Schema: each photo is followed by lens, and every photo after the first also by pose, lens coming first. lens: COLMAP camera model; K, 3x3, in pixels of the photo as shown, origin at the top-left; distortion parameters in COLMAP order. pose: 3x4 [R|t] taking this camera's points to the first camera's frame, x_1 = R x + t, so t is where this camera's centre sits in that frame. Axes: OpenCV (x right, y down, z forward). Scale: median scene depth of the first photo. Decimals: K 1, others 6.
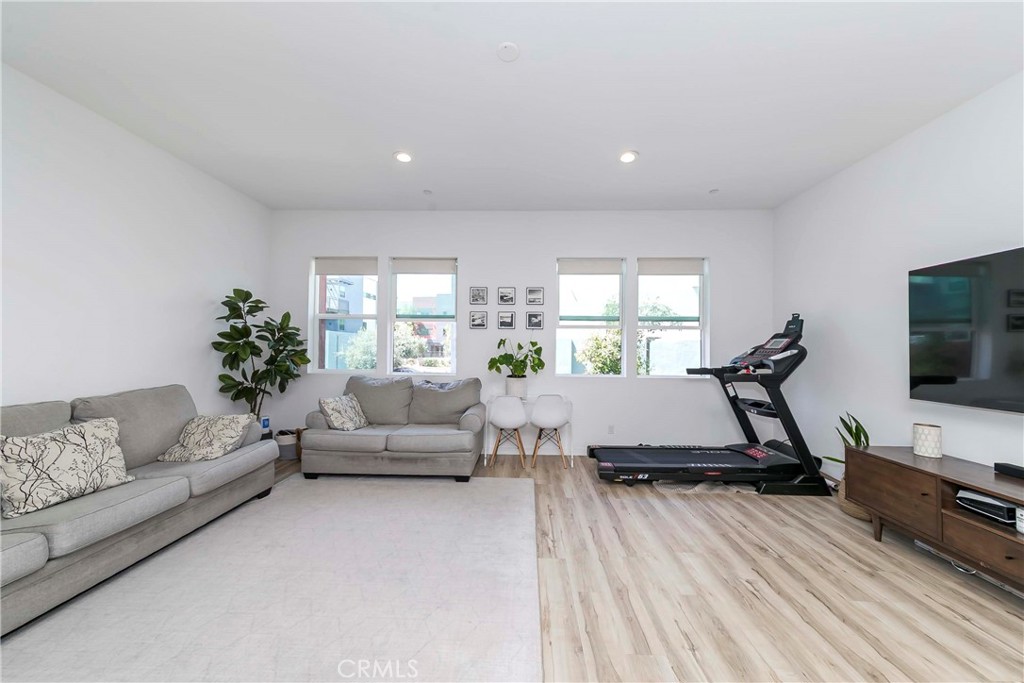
lens RADIAL K [[357.7, 0, 510.3], [0, 357.7, 343.6], [0, 0, 1]] dist [-0.000429, -0.000020]
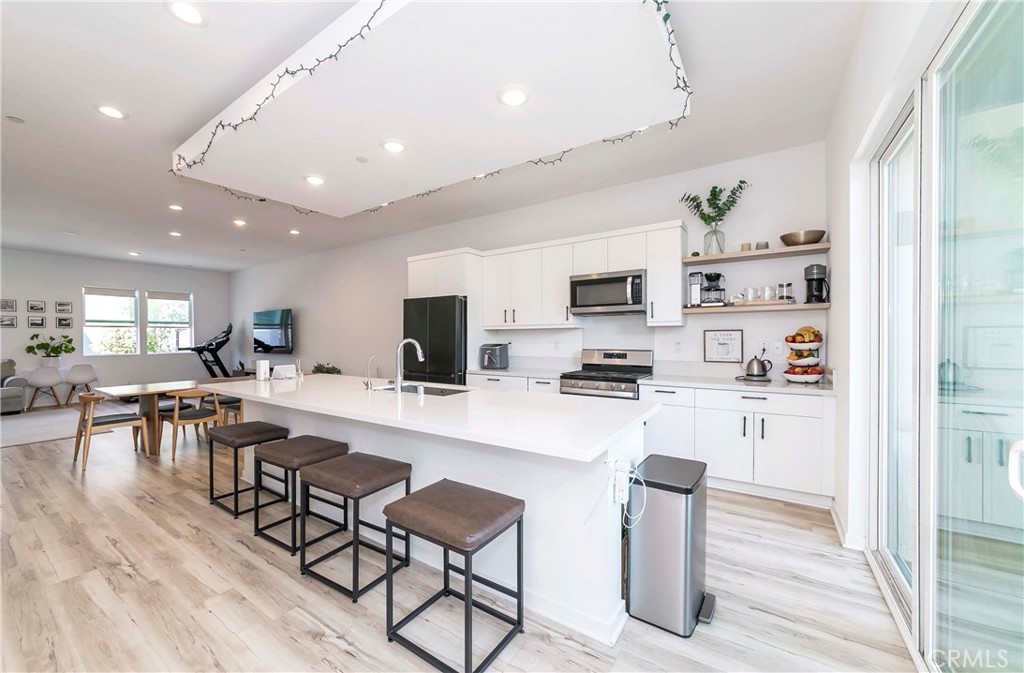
lens RADIAL K [[383.5, 0, 509.1], [0, 383.5, 339.9], [0, 0, 1]] dist [-0.000245, 0.000210]
pose [[0.516013, -0.019066, 0.856368, -0.426620], [0.000986, 0.999765, 0.021664, -0.023480], [-0.856580, -0.010335, 0.515911, -1.827379]]
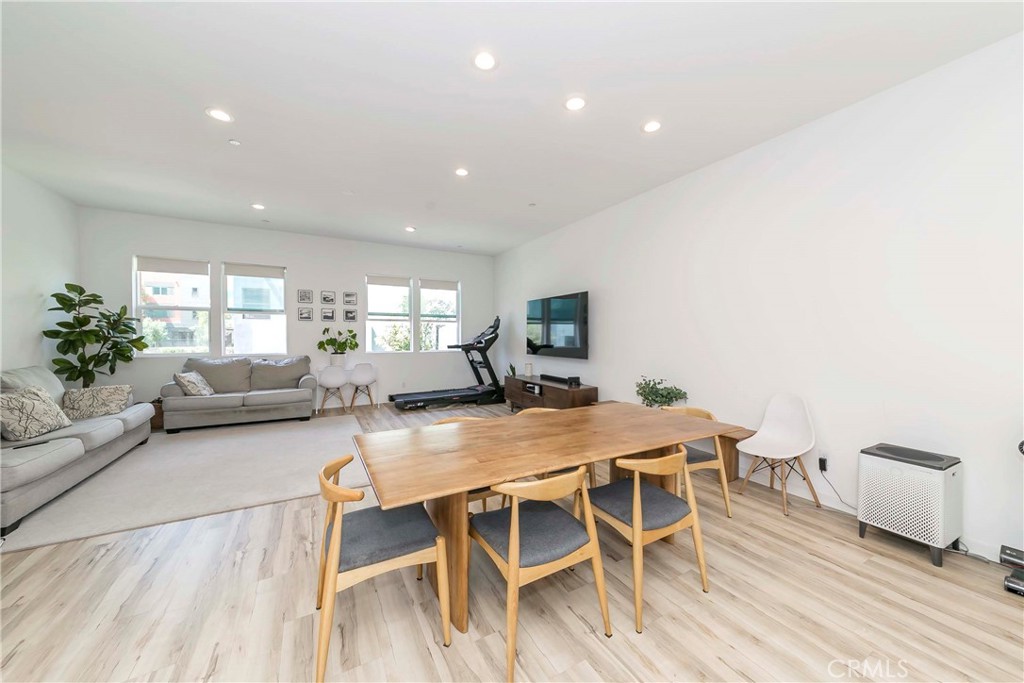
lens RADIAL K [[357.7, 0, 518.9], [0, 357.7, 342.1], [0, 0, 1]] dist [-0.000429, -0.000020]
pose [[0.844024, -0.017370, 0.536025, -0.150646], [-0.002214, 0.999354, 0.035871, -0.010156], [-0.536301, -0.031463, 0.843440, -0.676007]]
